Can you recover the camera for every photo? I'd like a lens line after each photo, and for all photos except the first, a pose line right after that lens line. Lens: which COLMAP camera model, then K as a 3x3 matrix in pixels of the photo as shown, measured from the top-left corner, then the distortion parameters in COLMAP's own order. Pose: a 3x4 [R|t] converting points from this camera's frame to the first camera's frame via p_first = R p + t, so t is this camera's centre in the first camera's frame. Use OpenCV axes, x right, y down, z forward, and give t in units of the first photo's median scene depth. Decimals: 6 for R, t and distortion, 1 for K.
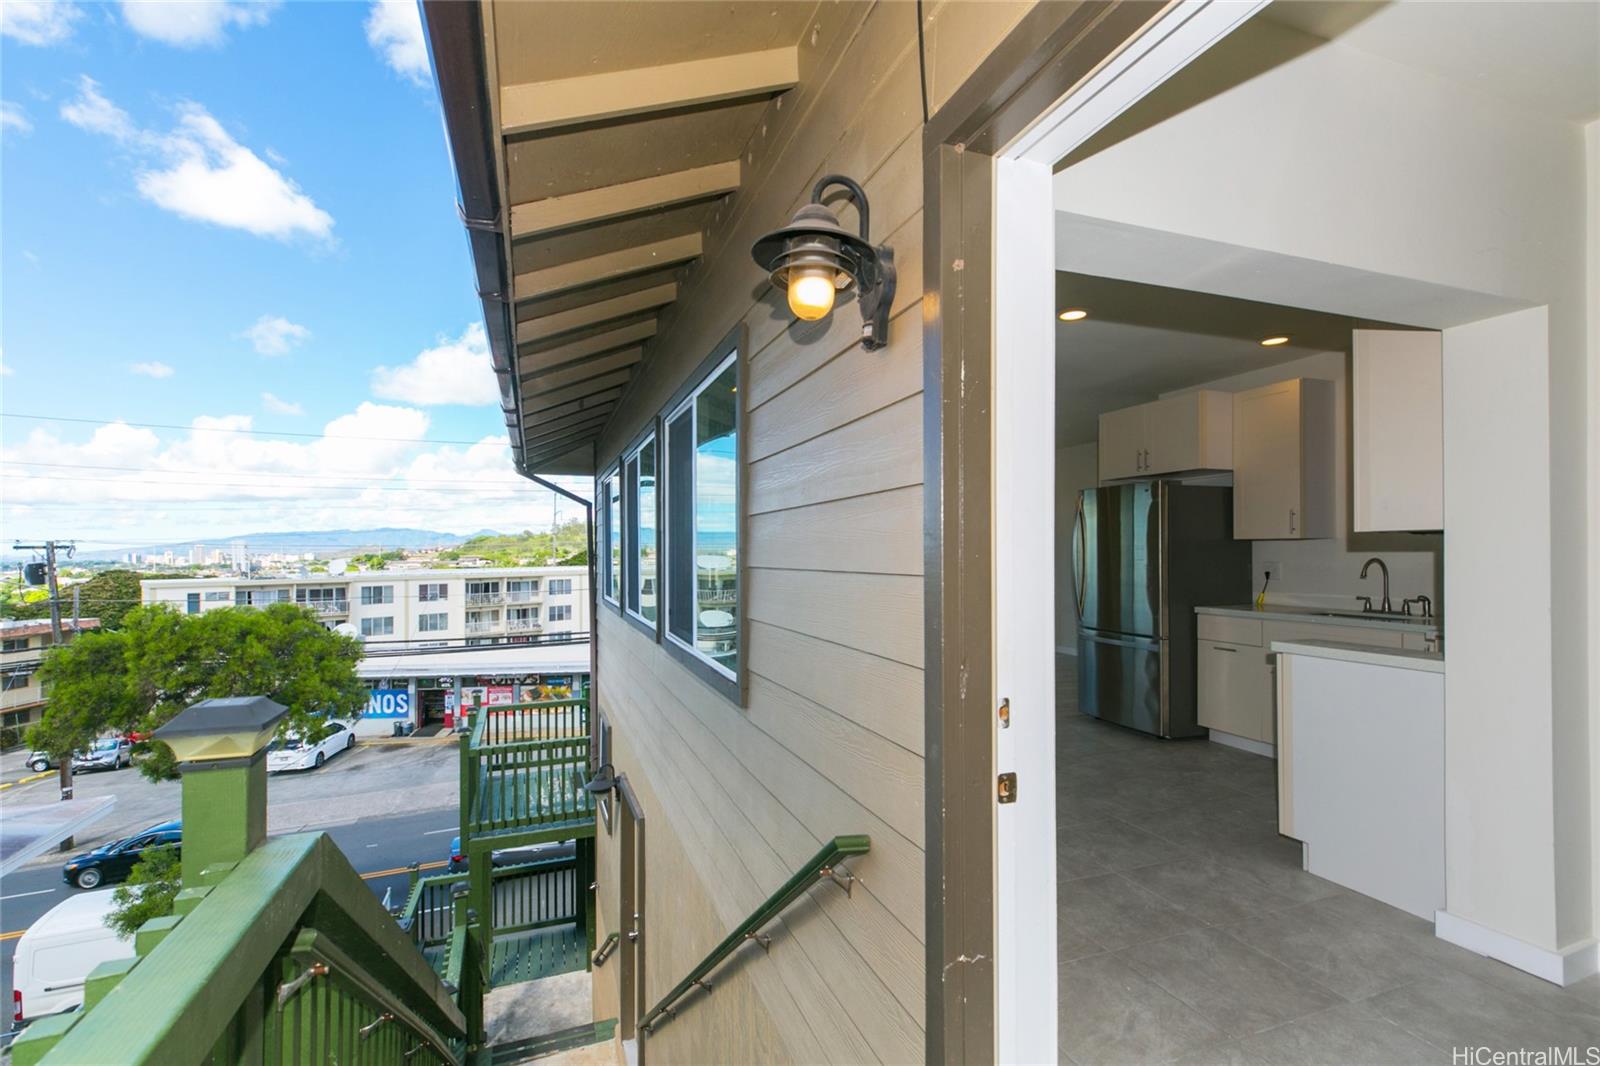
lens RADIAL K [[718.6, 0, 810.3], [0, 718.6, 539.3], [0, 0, 1]] dist [0.005775, -0.000573]
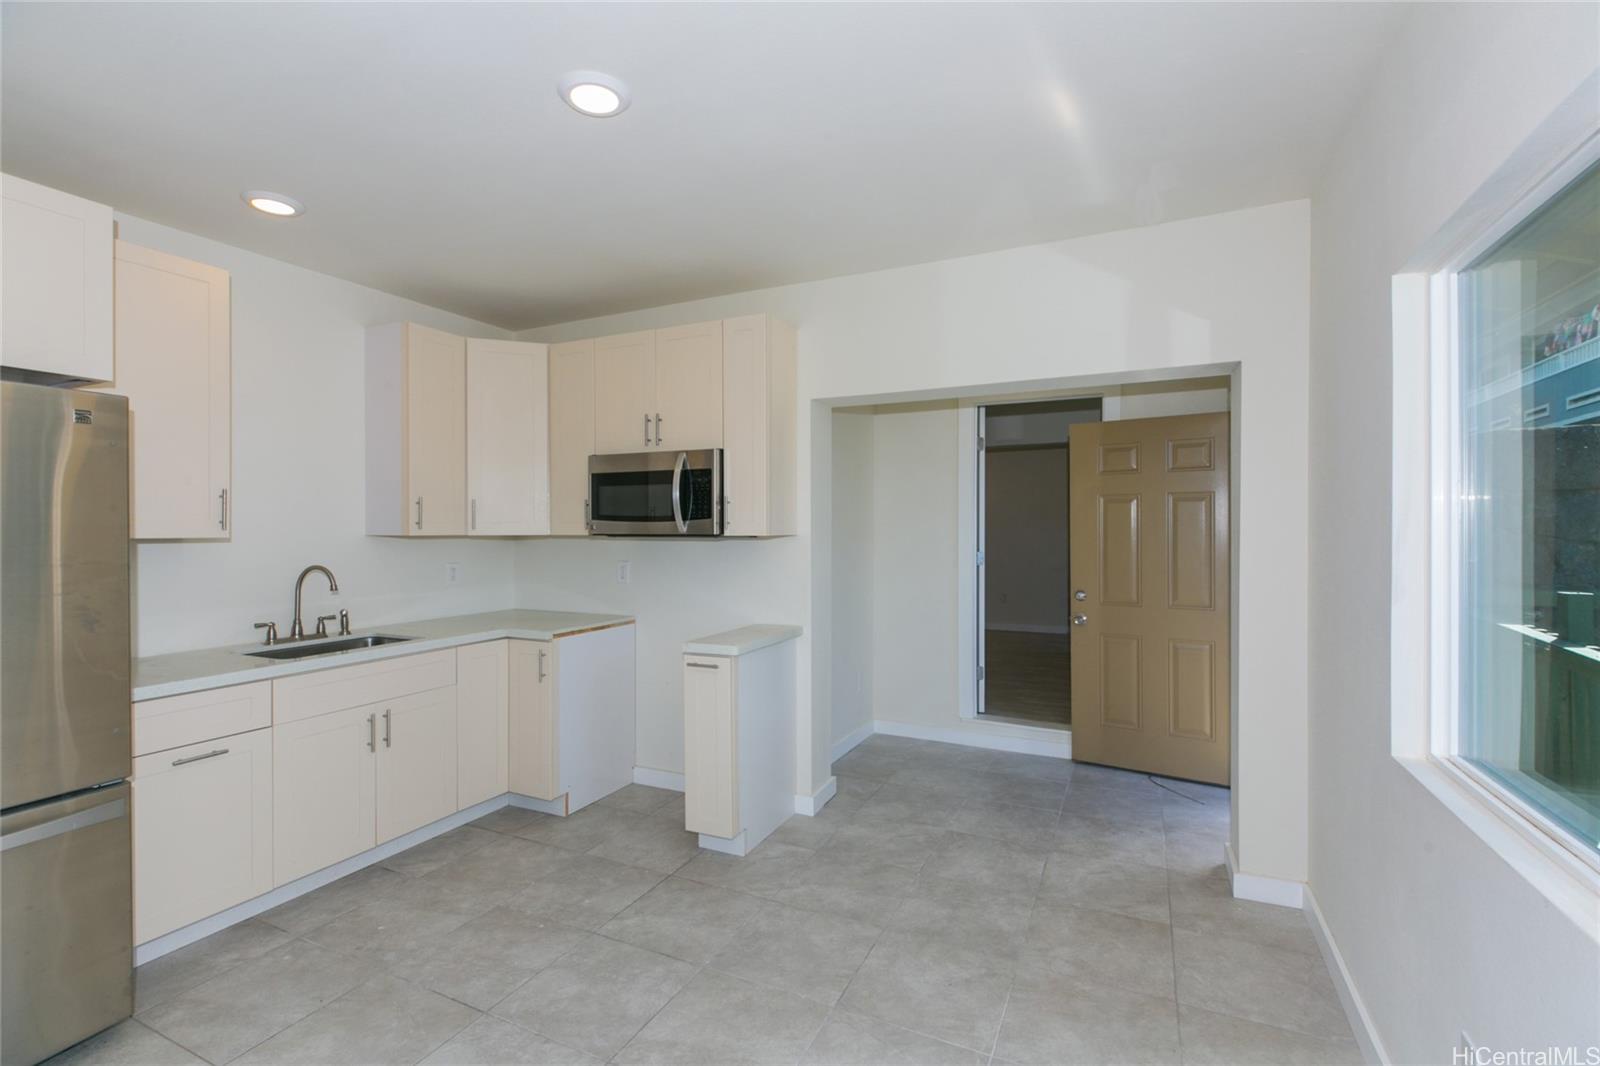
lens RADIAL K [[718.6, 0, 802.6], [0, 718.6, 534.2], [0, 0, 1]] dist [0.005775, -0.000573]
pose [[-0.694903, -0.004111, 0.719092, -0.089596], [-0.011345, 0.999922, -0.005247, -0.007229], [-0.719014, -0.011804, -0.694896, 1.118178]]
